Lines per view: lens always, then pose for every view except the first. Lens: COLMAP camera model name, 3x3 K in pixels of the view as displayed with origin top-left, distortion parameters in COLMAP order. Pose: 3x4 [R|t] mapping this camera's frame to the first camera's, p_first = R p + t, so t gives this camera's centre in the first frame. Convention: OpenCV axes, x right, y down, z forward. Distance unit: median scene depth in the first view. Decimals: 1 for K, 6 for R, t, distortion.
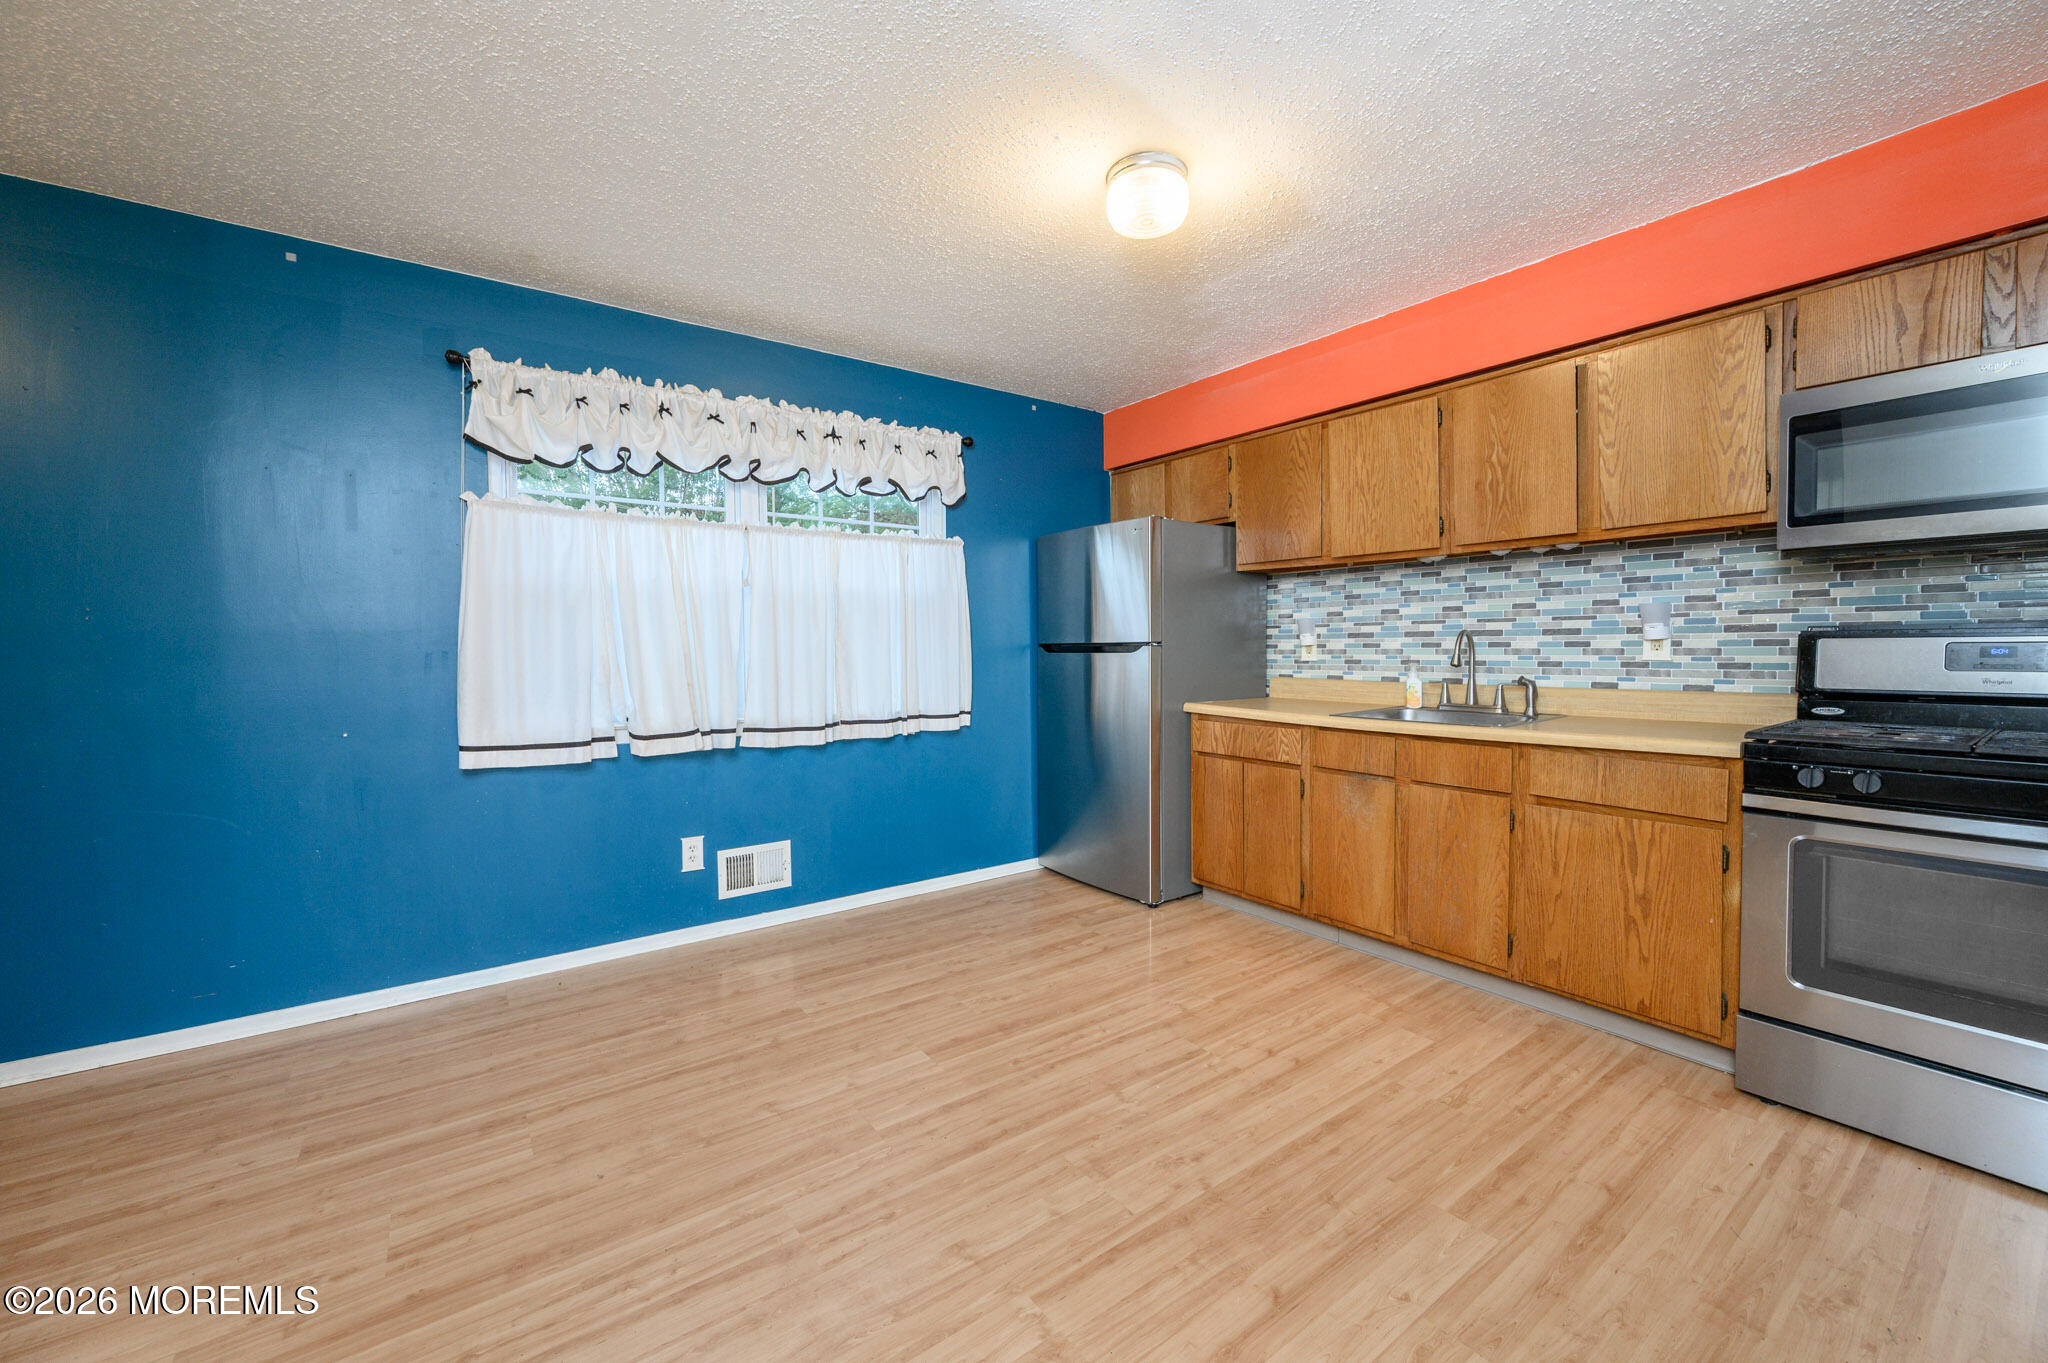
lens RADIAL K [[803.1, 0, 1026.6], [0, 803.1, 676.6], [0, 0, 1]] dist [-0.000150, 0.000750]
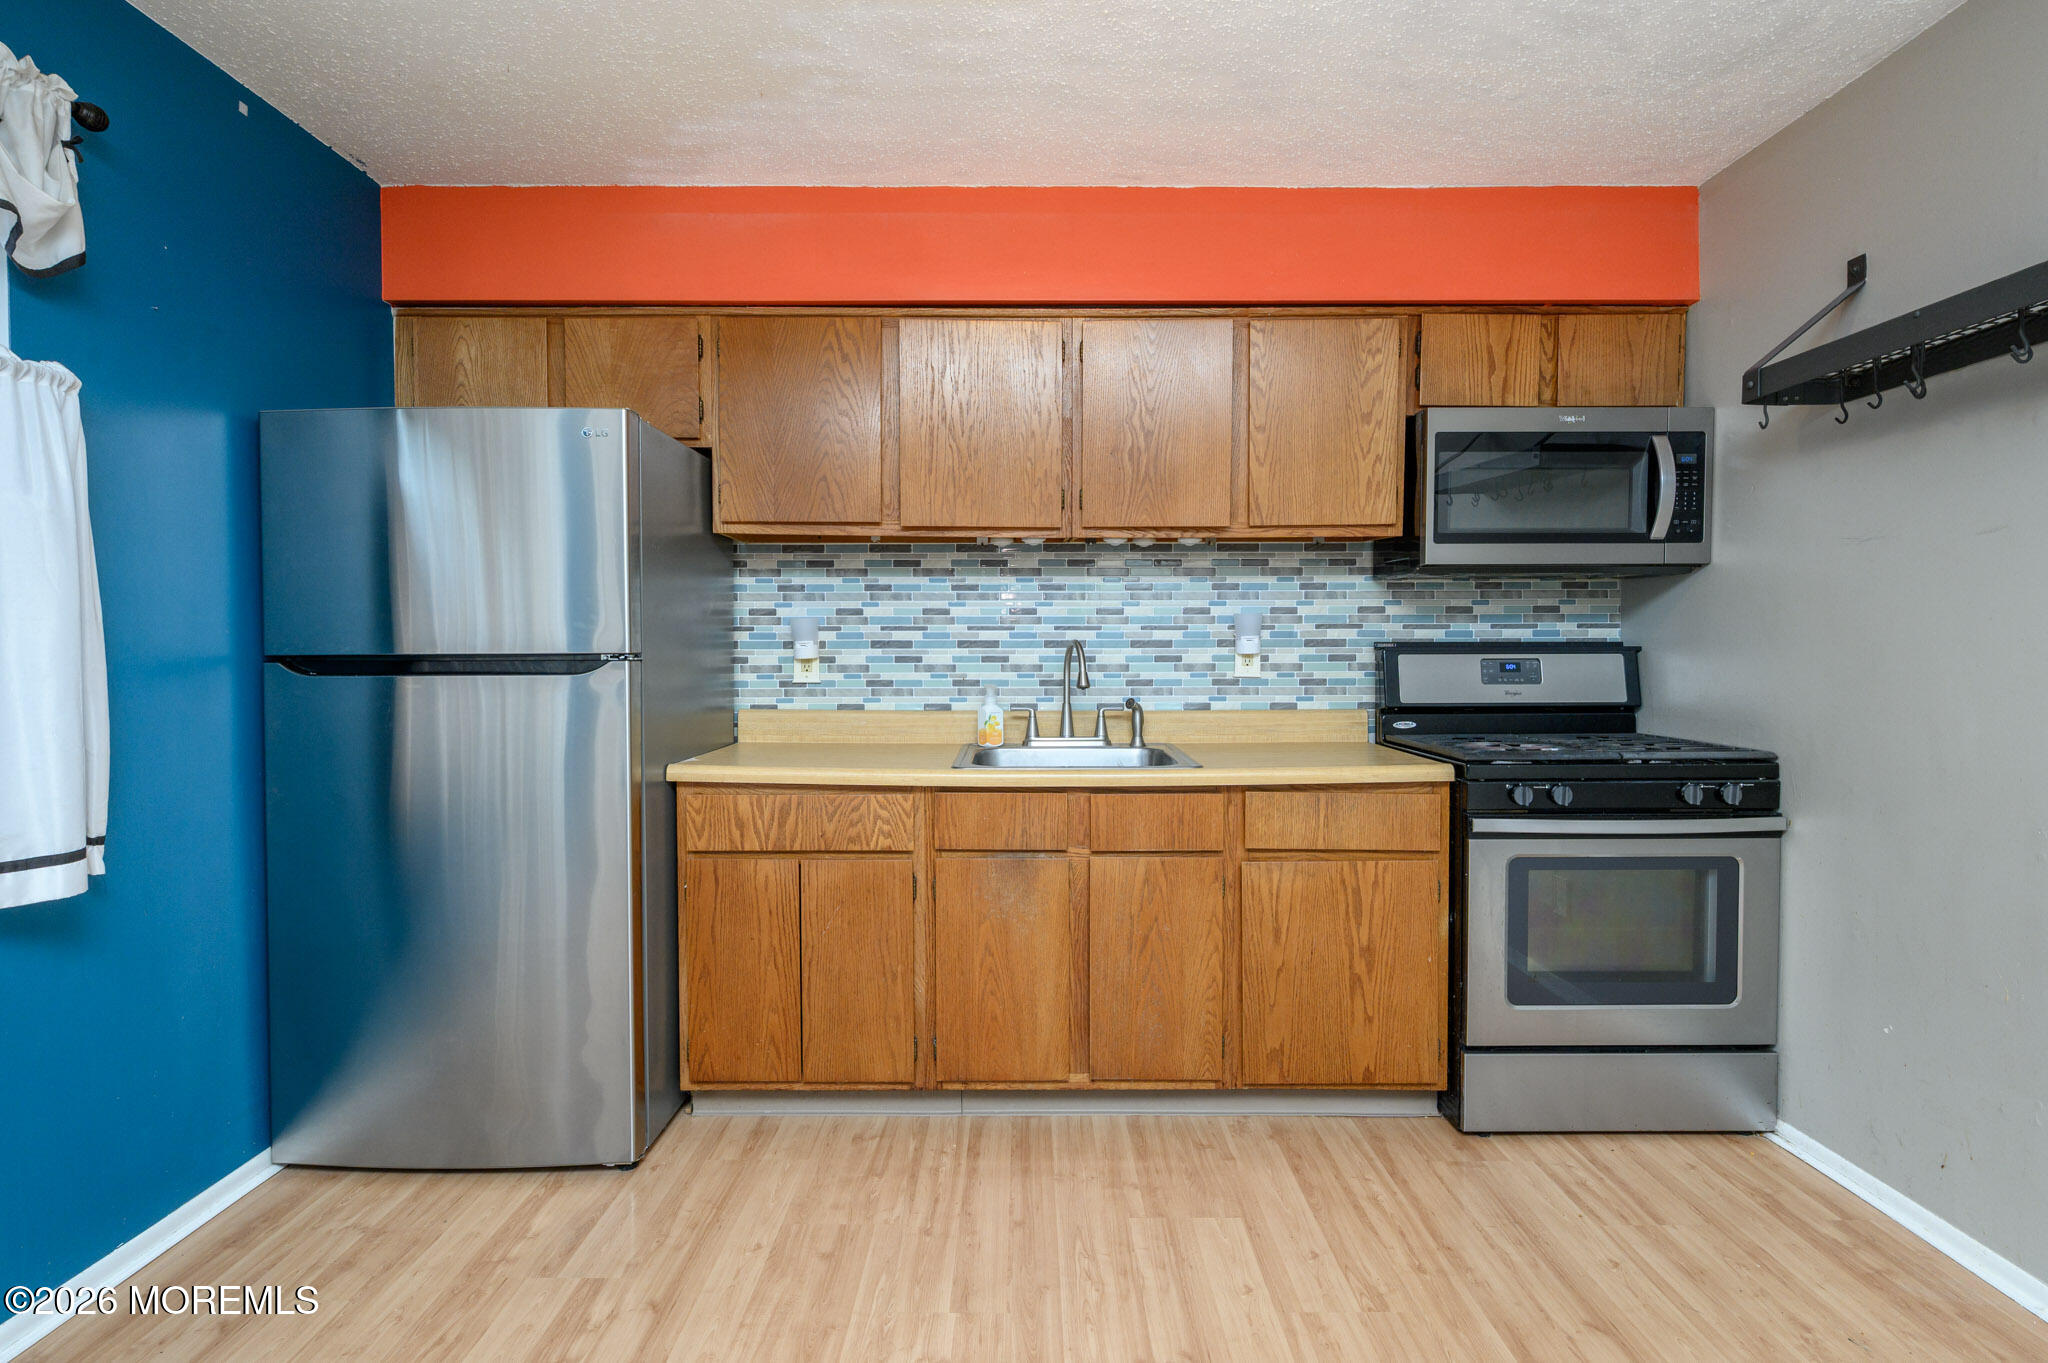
lens RADIAL K [[1009.8, 0, 1022.1], [0, 1009.8, 669.5], [0, 0, 1]] dist [0.000094, 0.000387]
pose [[0.590352, -0.006746, 0.807118, -0.269205], [0.027740, 0.999544, -0.011935, -0.021228], [-0.806669, 0.029435, 0.590270, 0.509562]]
